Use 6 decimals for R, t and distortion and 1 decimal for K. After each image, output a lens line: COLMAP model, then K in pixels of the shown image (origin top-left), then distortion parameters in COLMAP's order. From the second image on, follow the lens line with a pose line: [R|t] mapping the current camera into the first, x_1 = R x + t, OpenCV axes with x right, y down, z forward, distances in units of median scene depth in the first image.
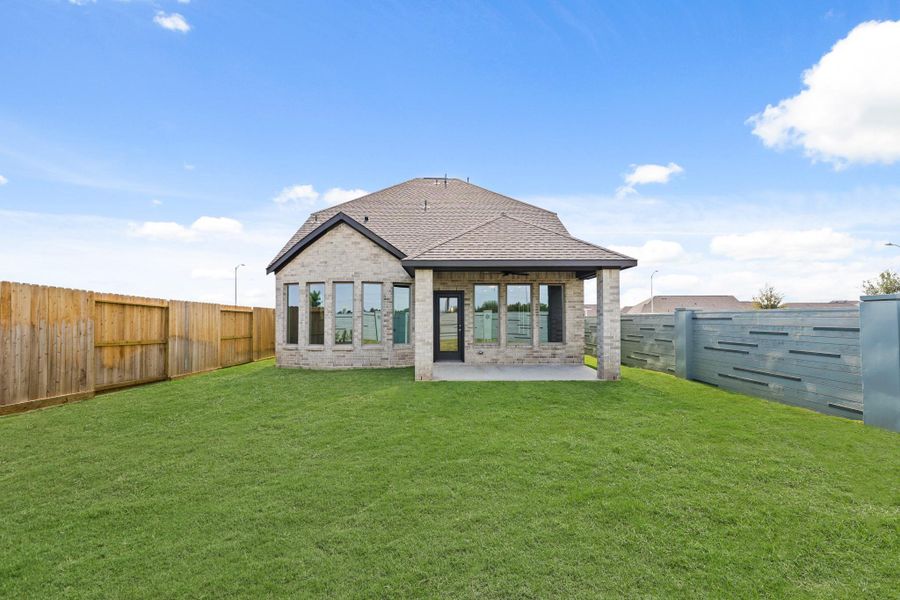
lens RADIAL K [[390.9, 0, 454.2], [0, 390.9, 307.5], [0, 0, 1]] dist [0.000367, 0.000181]
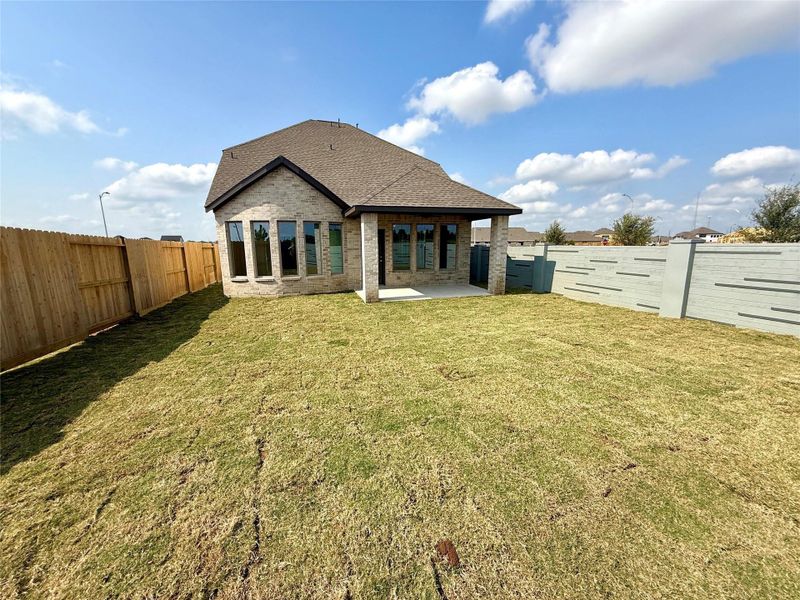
lens RADIAL K [[317.6, 0, 400.0], [0, 317.6, 300.0], [0, 0, 1]] dist [0.001989, 0.000117]
pose [[0.963172, -0.053280, 0.263554, -0.220128], [-0.000303, 0.979956, 0.199216, -0.024295], [-0.268886, -0.191959, 0.943850, -0.010981]]
